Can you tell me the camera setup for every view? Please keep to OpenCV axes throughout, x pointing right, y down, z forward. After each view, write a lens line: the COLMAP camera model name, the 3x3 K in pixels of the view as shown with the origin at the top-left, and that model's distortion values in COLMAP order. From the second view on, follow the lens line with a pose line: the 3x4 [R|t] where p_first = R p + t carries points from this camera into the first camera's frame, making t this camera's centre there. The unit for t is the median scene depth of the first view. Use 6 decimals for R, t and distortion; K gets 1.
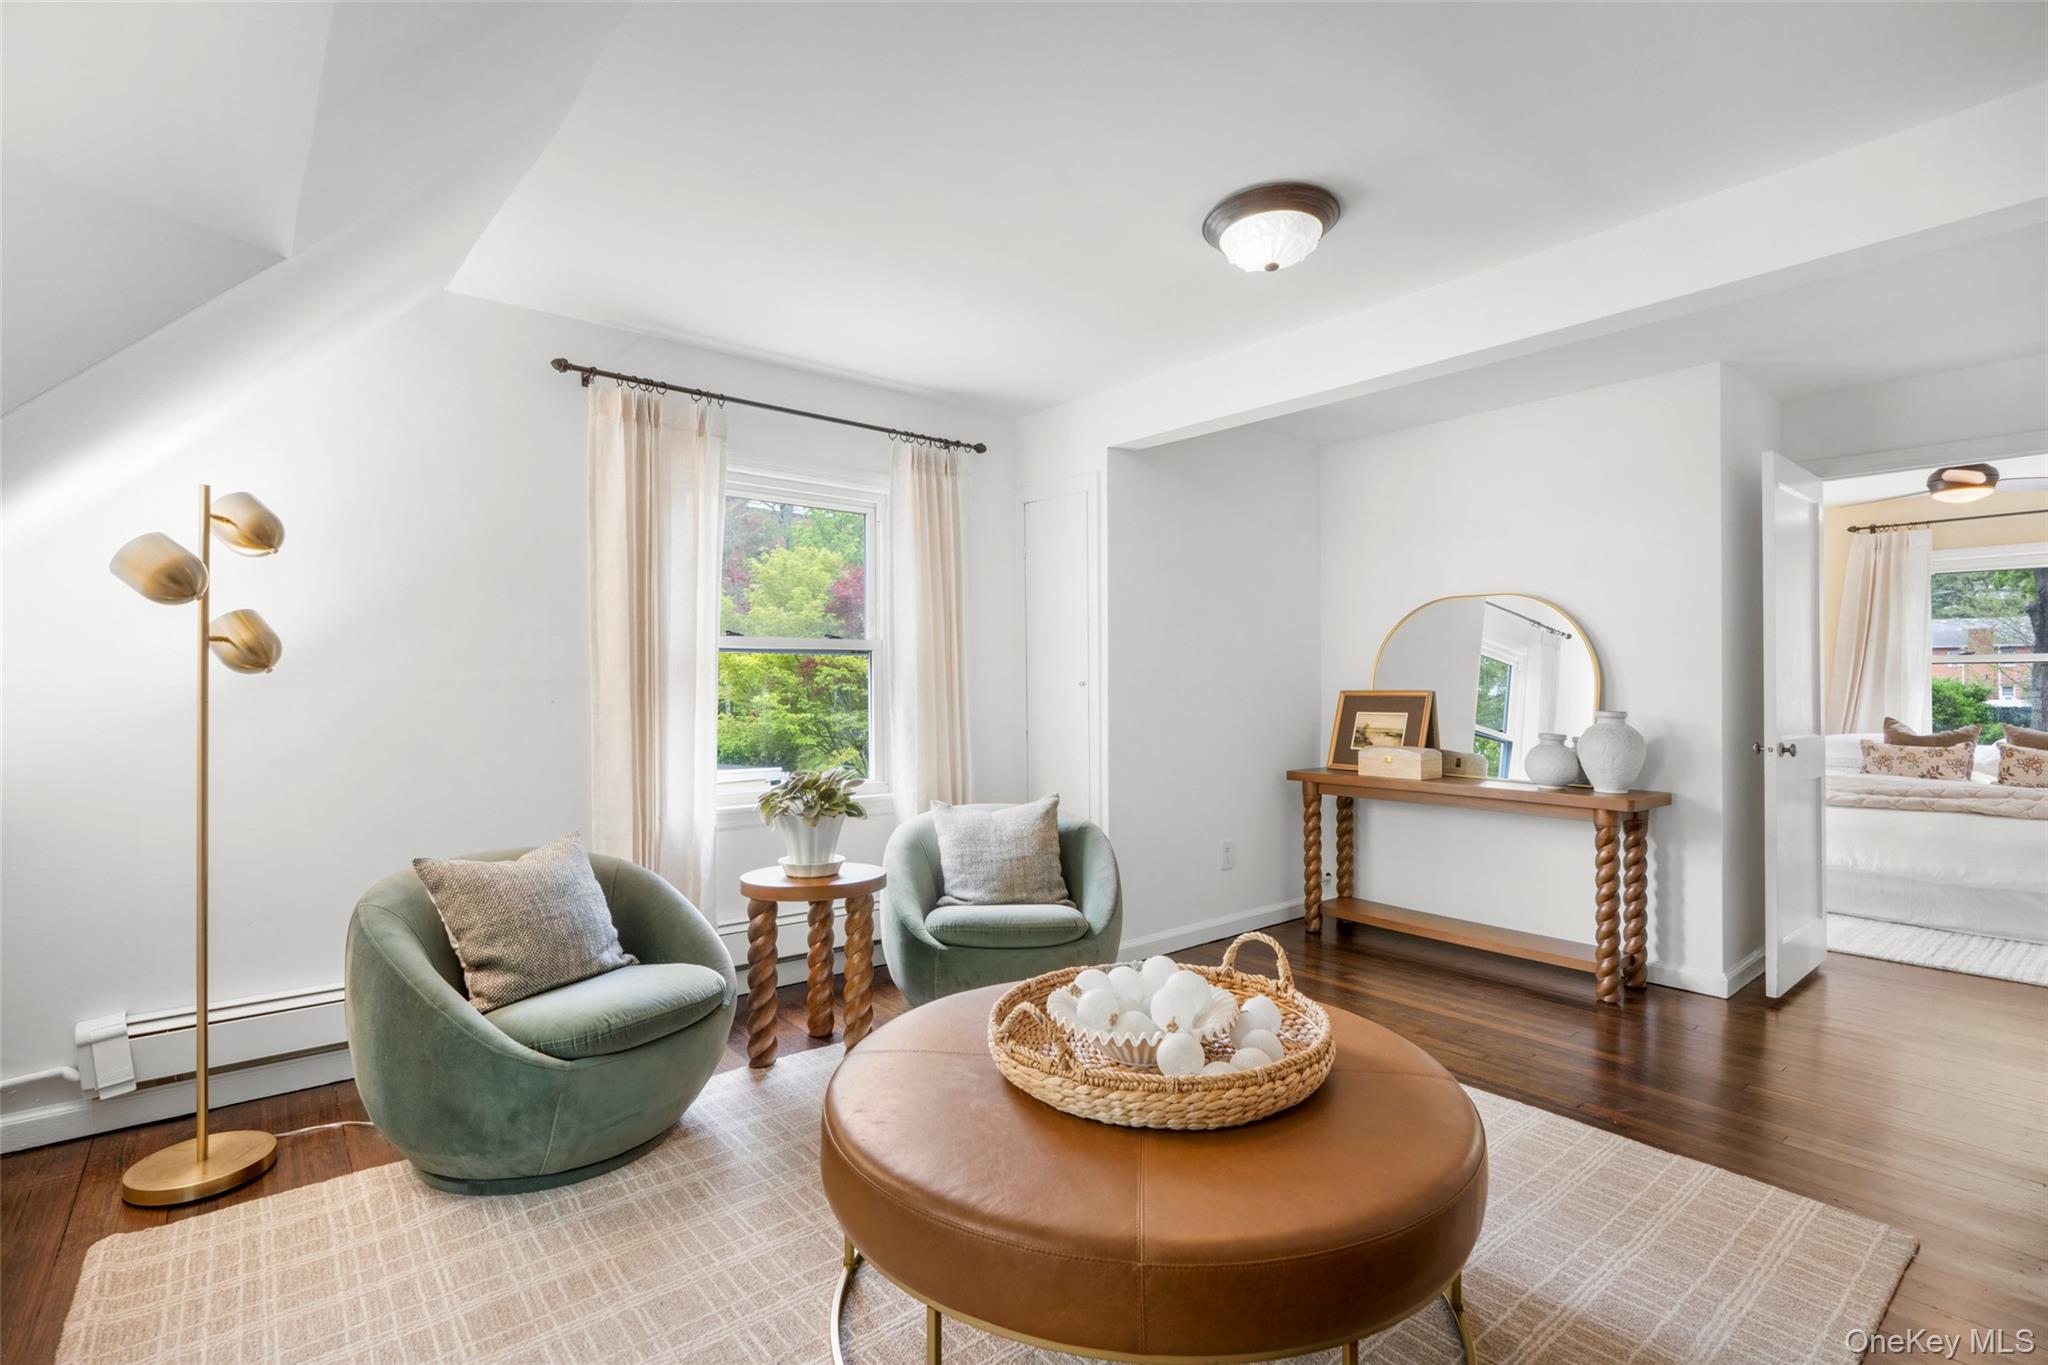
lens RADIAL K [[958.9, 0, 1016.3], [0, 958.9, 666.9], [0, 0, 1]] dist [-0.001839, -0.000100]
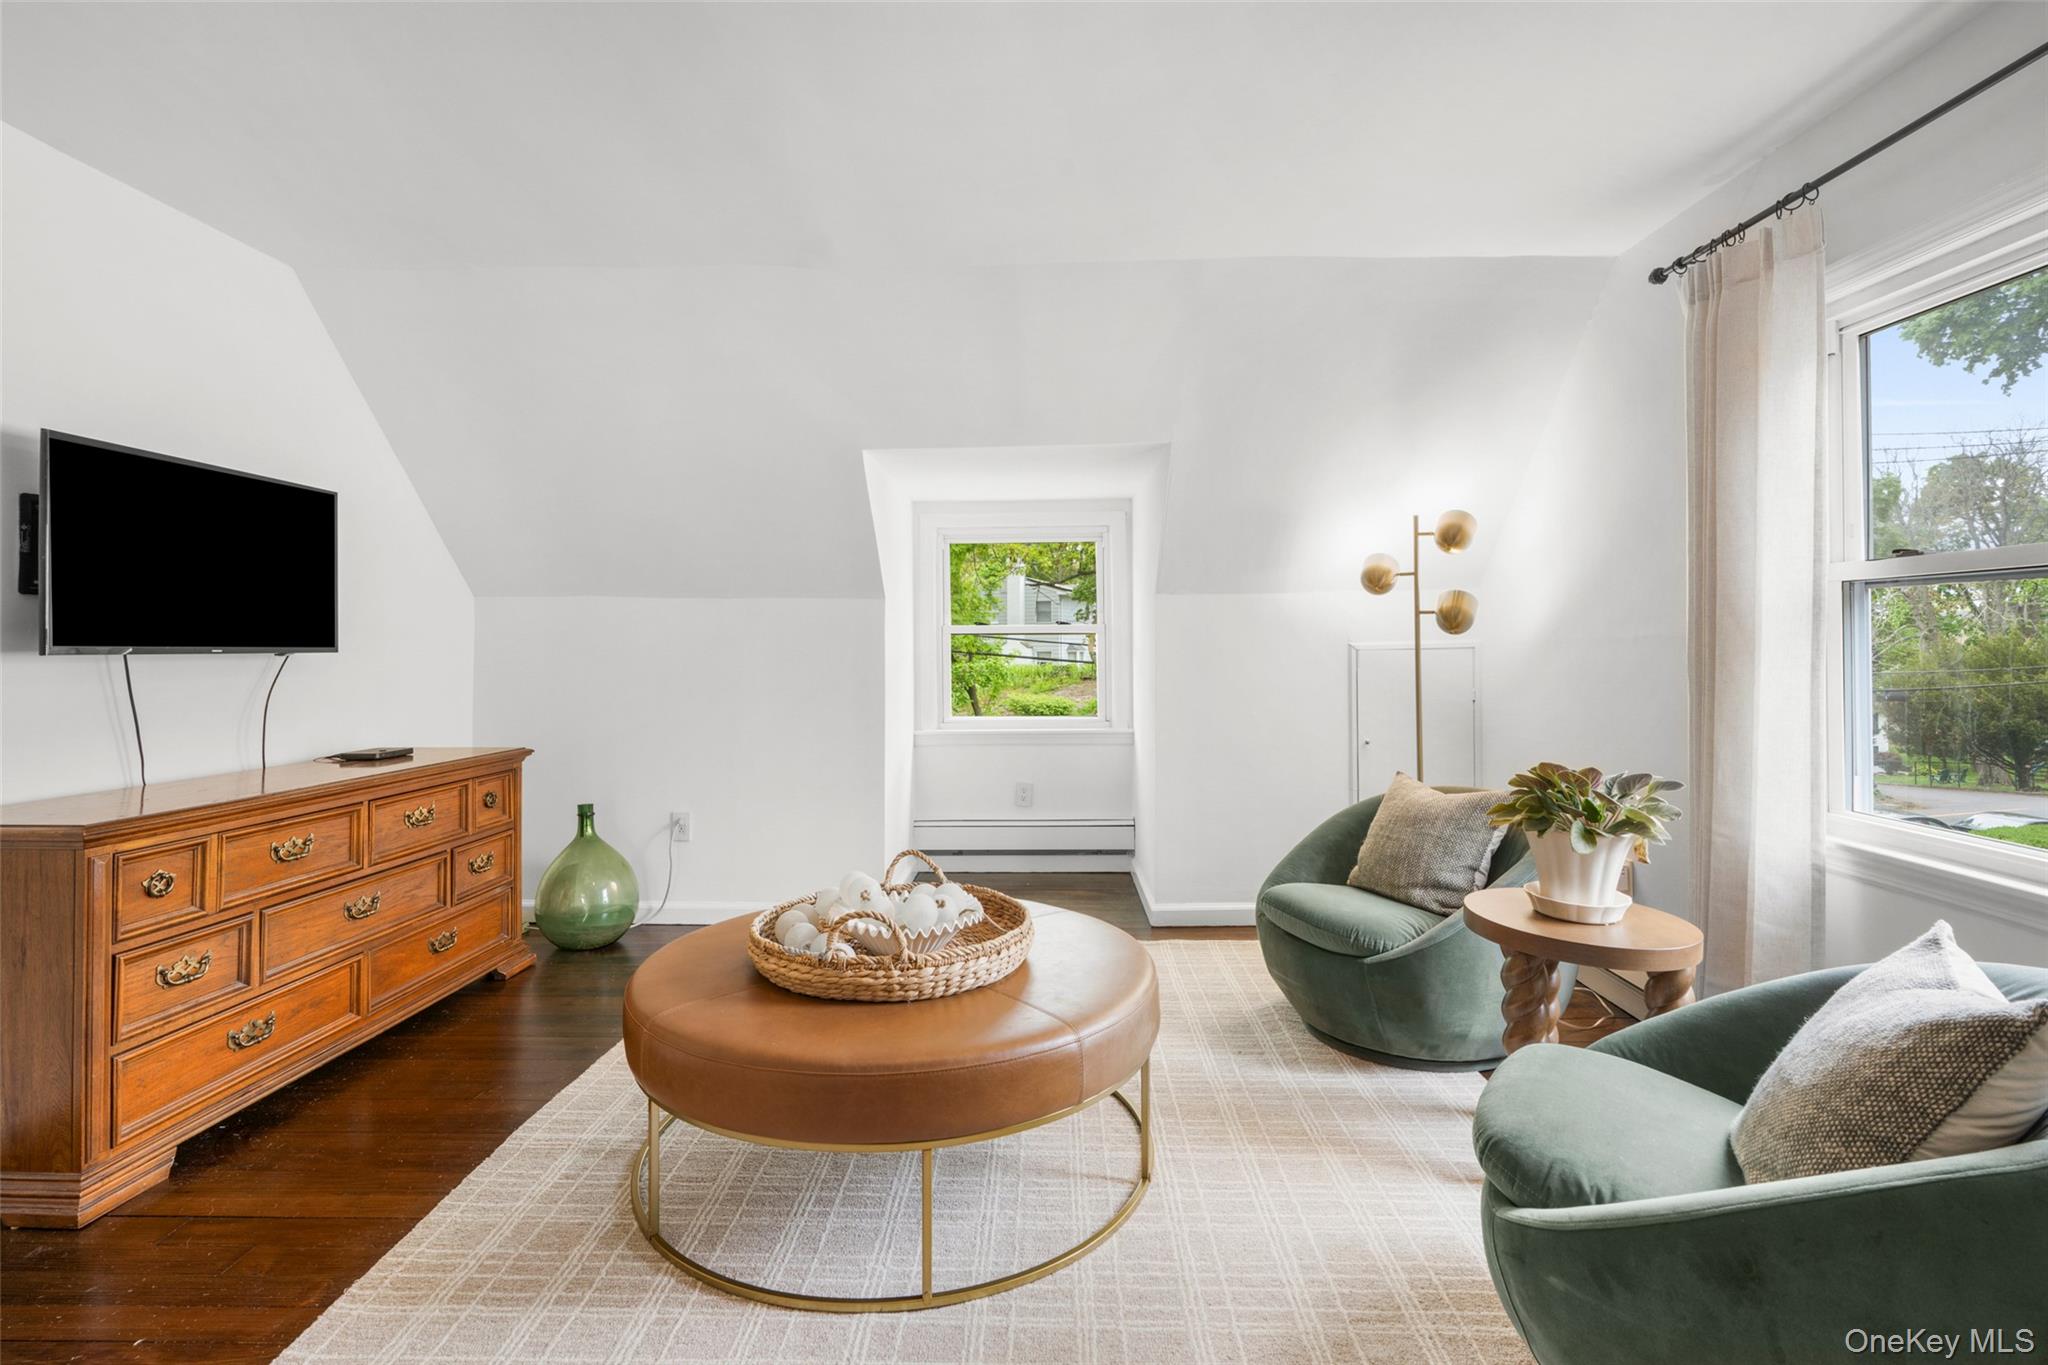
lens RADIAL K [[999.1, 0, 1029.6], [0, 999.1, 659.7], [0, 0, 1]] dist [-0.013049, -0.000003]
pose [[-0.643814, 0.010043, -0.765116, 0.790275], [0.003577, 0.999942, 0.010115, 0.031942], [0.765174, 0.003775, -0.643813, 1.558485]]
